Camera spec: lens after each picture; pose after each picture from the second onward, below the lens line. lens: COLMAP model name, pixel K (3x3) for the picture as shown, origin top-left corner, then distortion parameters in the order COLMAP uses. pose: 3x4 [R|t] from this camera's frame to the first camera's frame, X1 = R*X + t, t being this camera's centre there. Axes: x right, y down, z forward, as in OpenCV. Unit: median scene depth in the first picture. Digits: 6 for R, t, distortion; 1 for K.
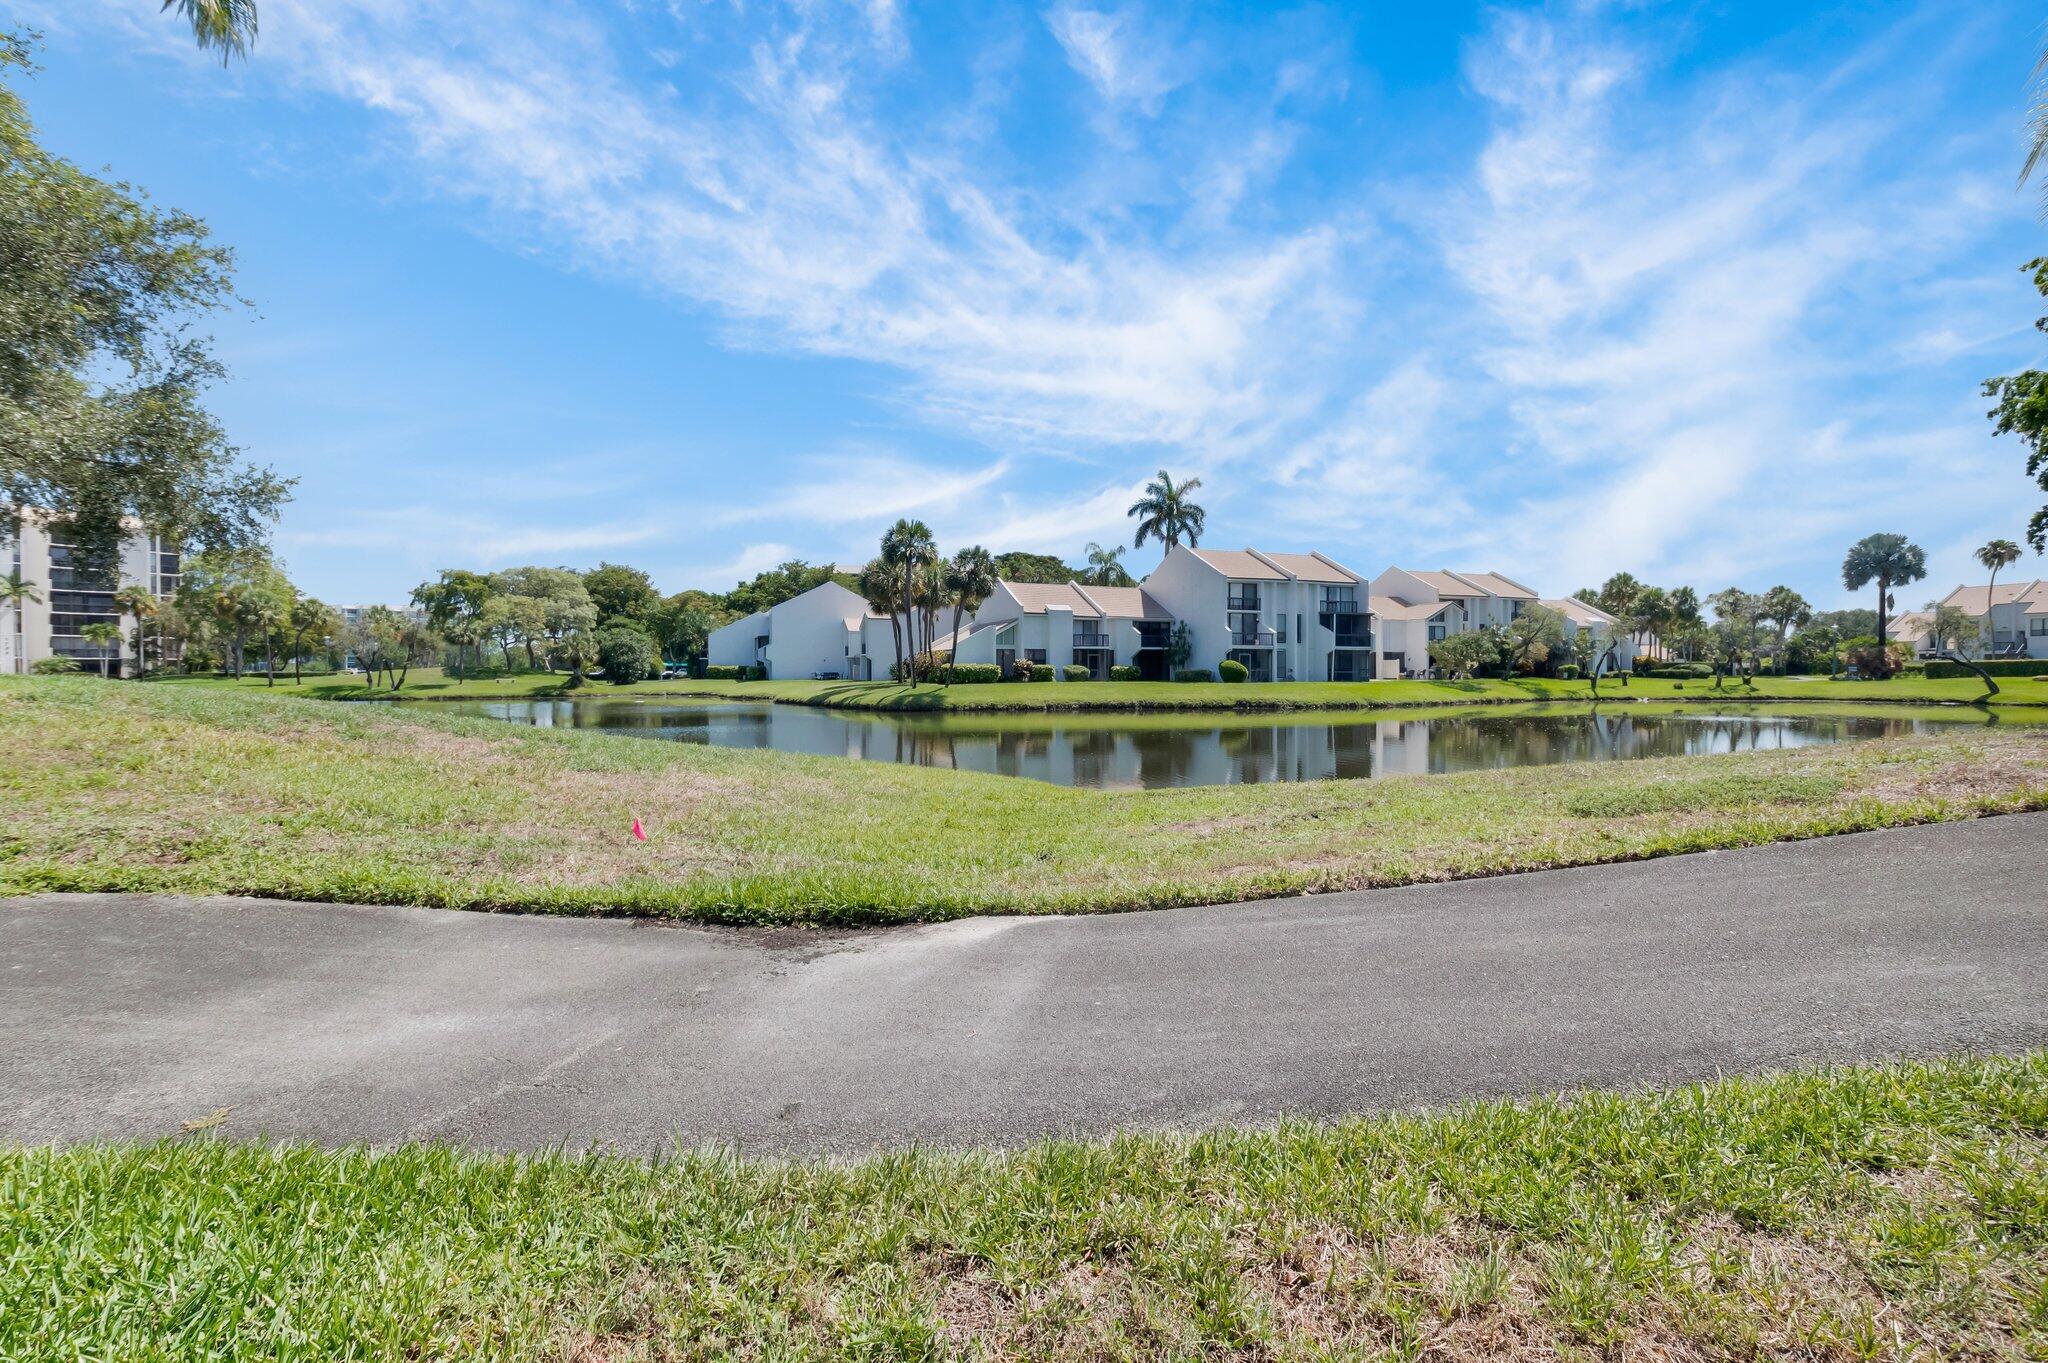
lens RADIAL K [[903.4, 0, 1038.5], [0, 903.4, 677.4], [0, 0, 1]] dist [-0.002154, -0.001272]
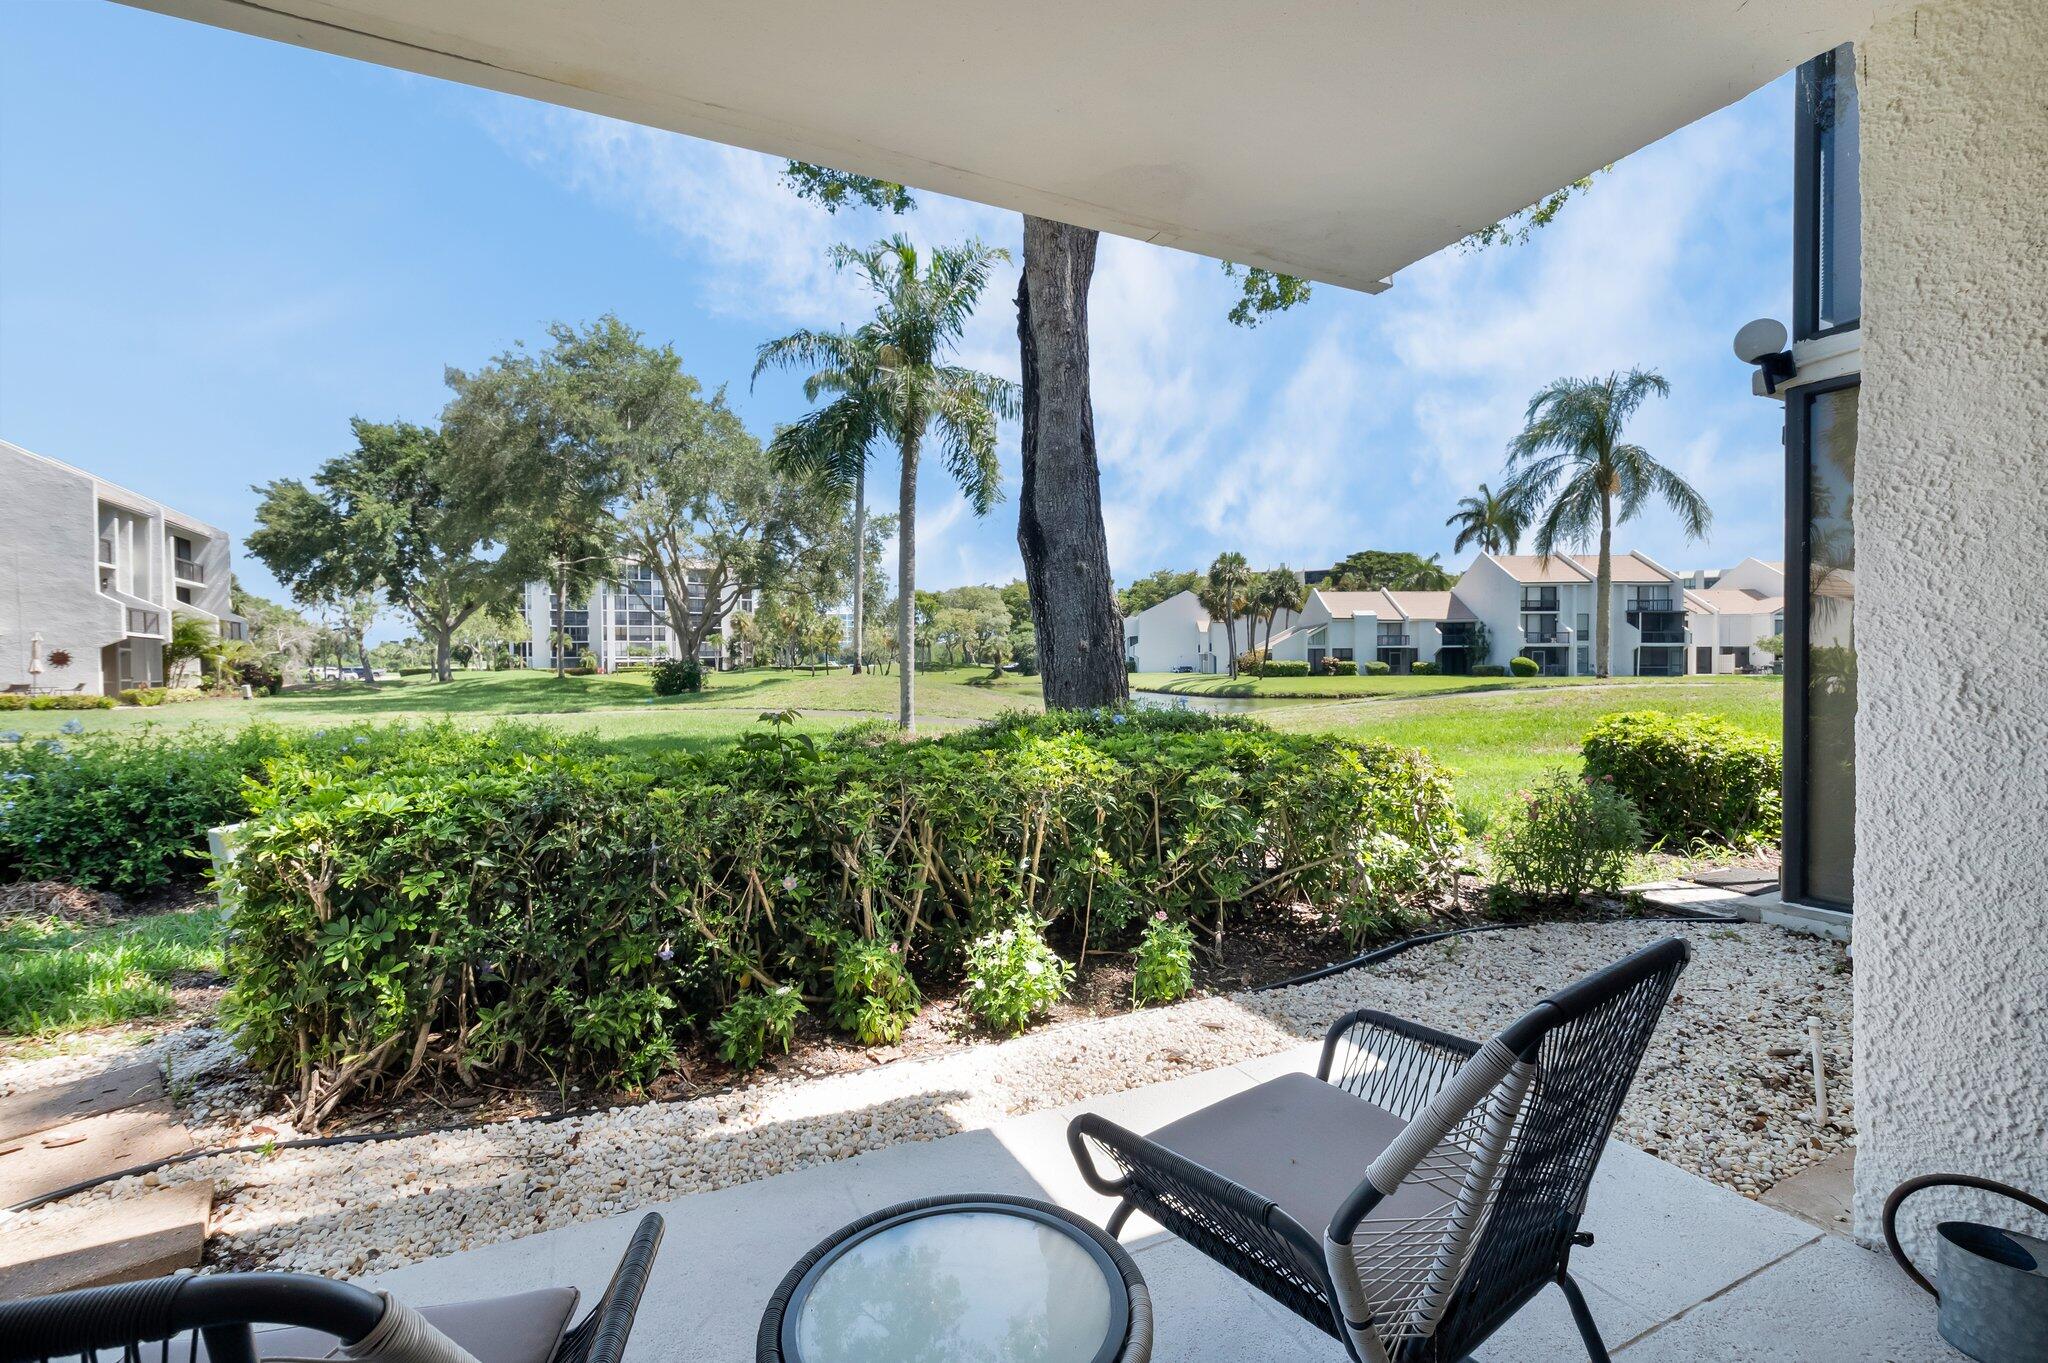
lens RADIAL K [[903.4, 0, 1032.3], [0, 903.4, 669.2], [0, 0, 1]] dist [-0.002154, -0.001272]
pose [[0.910870, -0.000286, -0.412694, 0.294610], [0.001653, 0.999994, 0.002957, -0.020447], [0.412690, -0.003375, 0.910865, -0.667769]]
